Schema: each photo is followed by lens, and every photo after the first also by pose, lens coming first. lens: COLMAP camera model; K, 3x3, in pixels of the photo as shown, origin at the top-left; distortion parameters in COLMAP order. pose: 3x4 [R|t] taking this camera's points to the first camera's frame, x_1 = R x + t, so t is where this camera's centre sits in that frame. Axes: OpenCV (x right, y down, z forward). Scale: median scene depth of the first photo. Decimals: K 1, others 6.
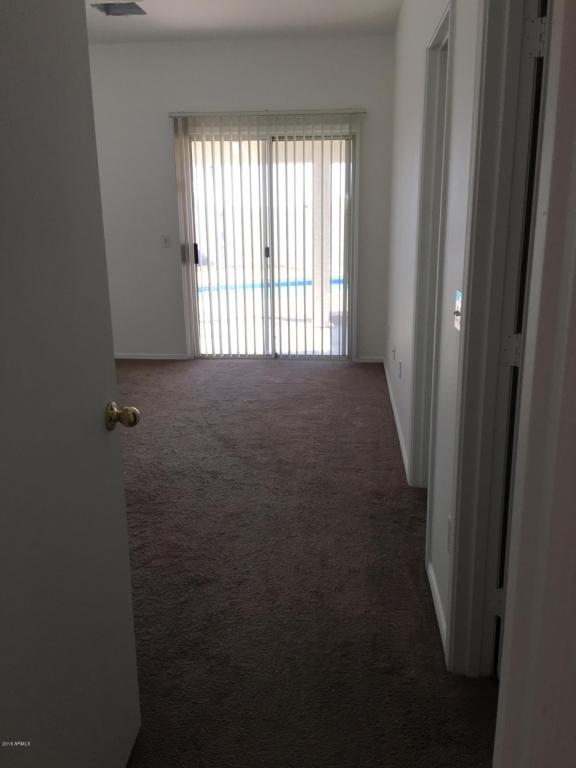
lens RADIAL K [[648.0, 0, 286.3], [0, 648.0, 384.2], [0, 0, 1]] dist [0.106844, -0.159973]
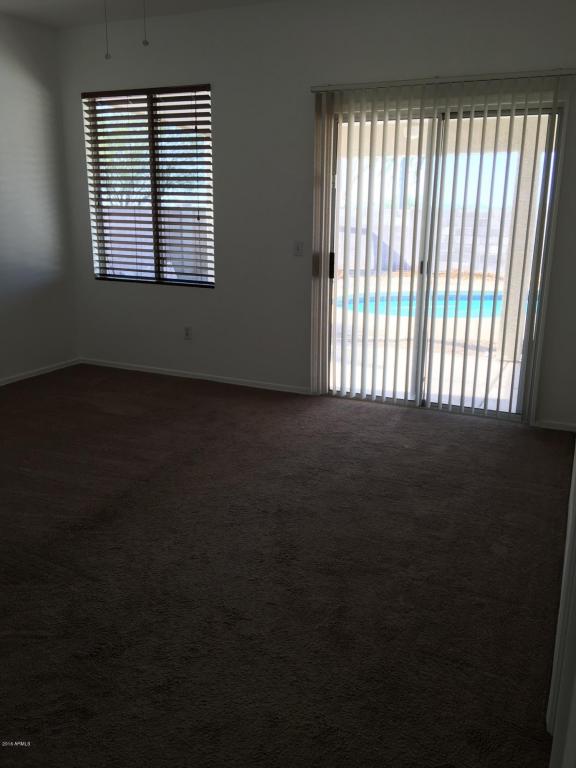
lens RADIAL K [[648.0, 0, 294.8], [0, 648.0, 378.1], [0, 0, 1]] dist [0.106844, -0.159973]
pose [[0.948015, 0.096587, -0.303213, 0.075619], [-0.100281, 0.994953, 0.003401, -0.065603], [0.302011, 0.027182, 0.952917, 0.250635]]
